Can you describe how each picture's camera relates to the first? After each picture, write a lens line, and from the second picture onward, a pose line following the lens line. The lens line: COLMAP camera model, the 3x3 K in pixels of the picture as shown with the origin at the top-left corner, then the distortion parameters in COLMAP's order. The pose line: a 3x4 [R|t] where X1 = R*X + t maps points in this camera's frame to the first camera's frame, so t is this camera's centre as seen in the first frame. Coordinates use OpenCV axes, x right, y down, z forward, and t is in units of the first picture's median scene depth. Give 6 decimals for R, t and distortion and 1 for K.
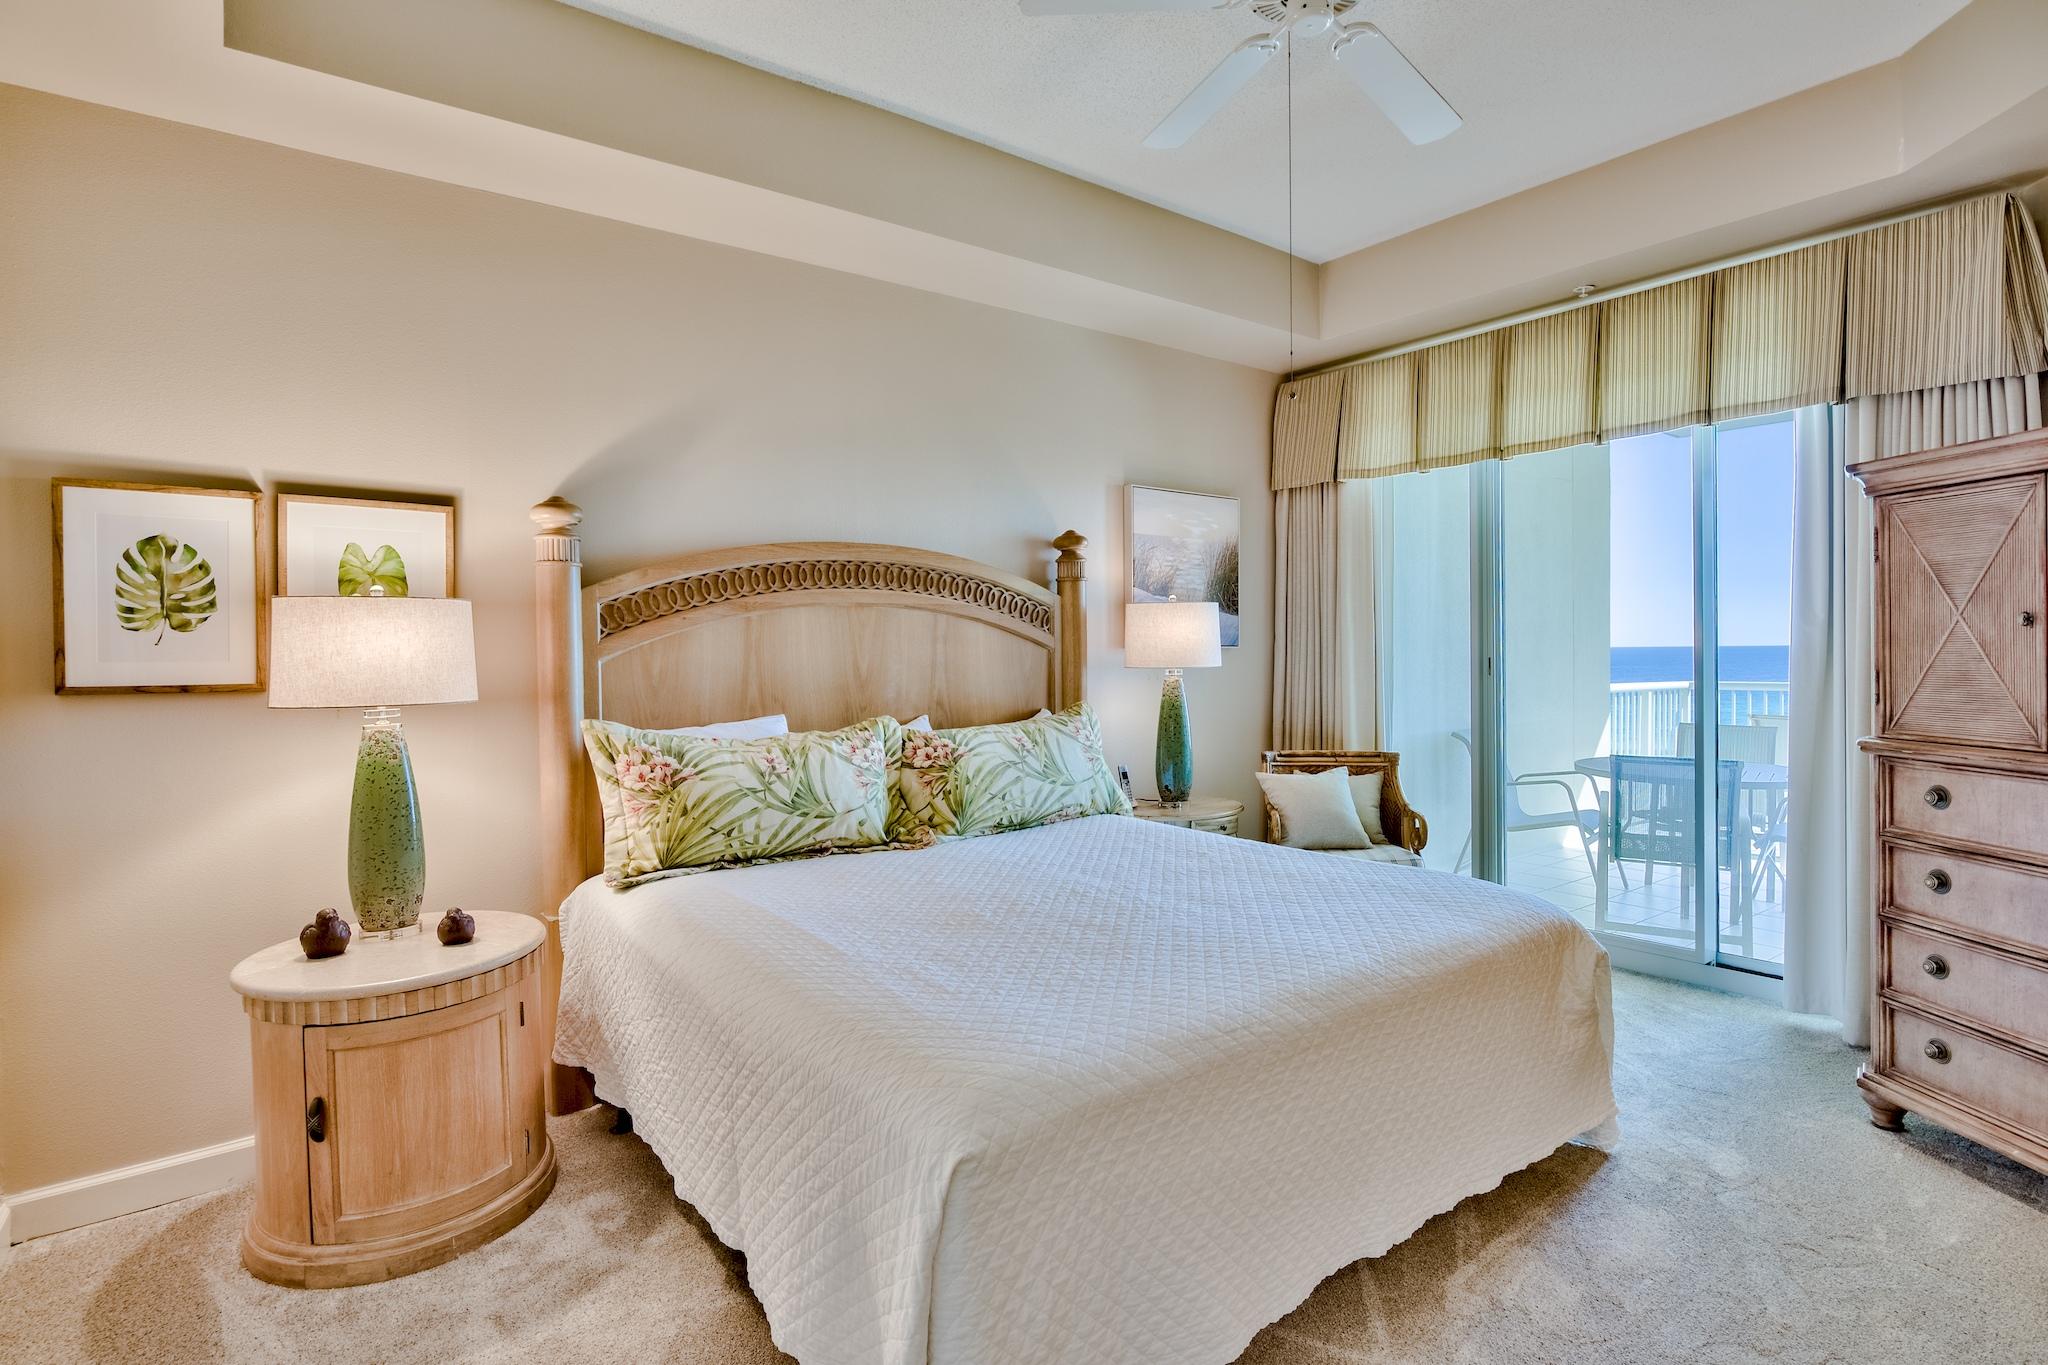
lens RADIAL K [[1010.4, 0, 1066.6], [0, 1010.4, 663.0], [0, 0, 1]] dist [-0.003091, -0.000802]
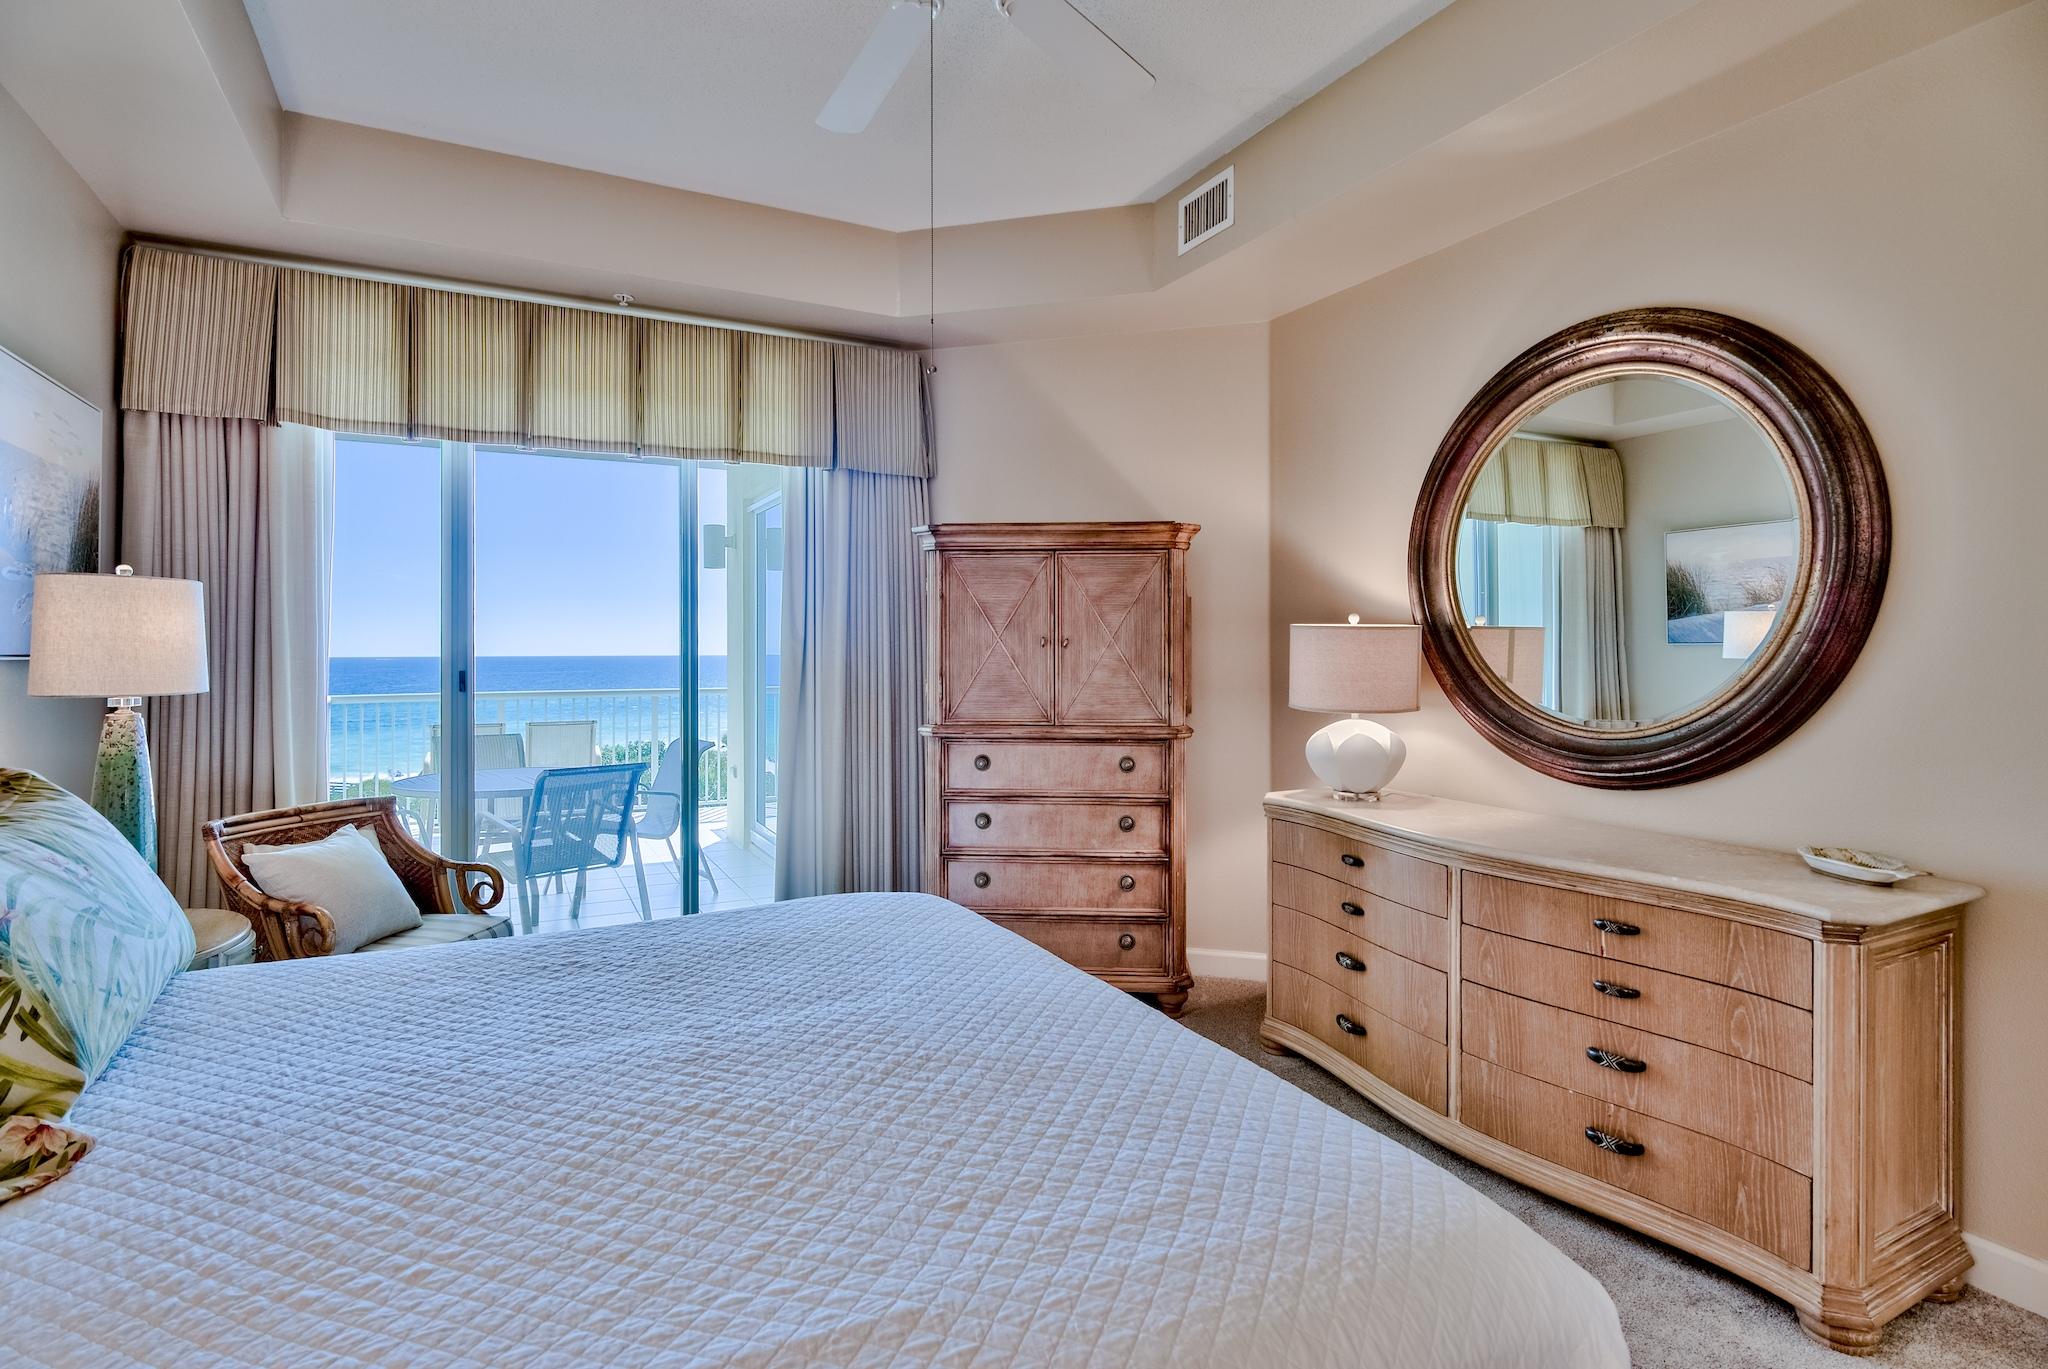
lens RADIAL K [[966.6, 0, 1020.8], [0, 966.6, 643.3], [0, 0, 1]] dist [-0.003115, -0.001083]
pose [[0.226971, 0.017414, 0.973746, -0.384483], [0.013643, 0.999685, -0.021058, -0.007044], [-0.973806, 0.018064, 0.226662, 0.498674]]
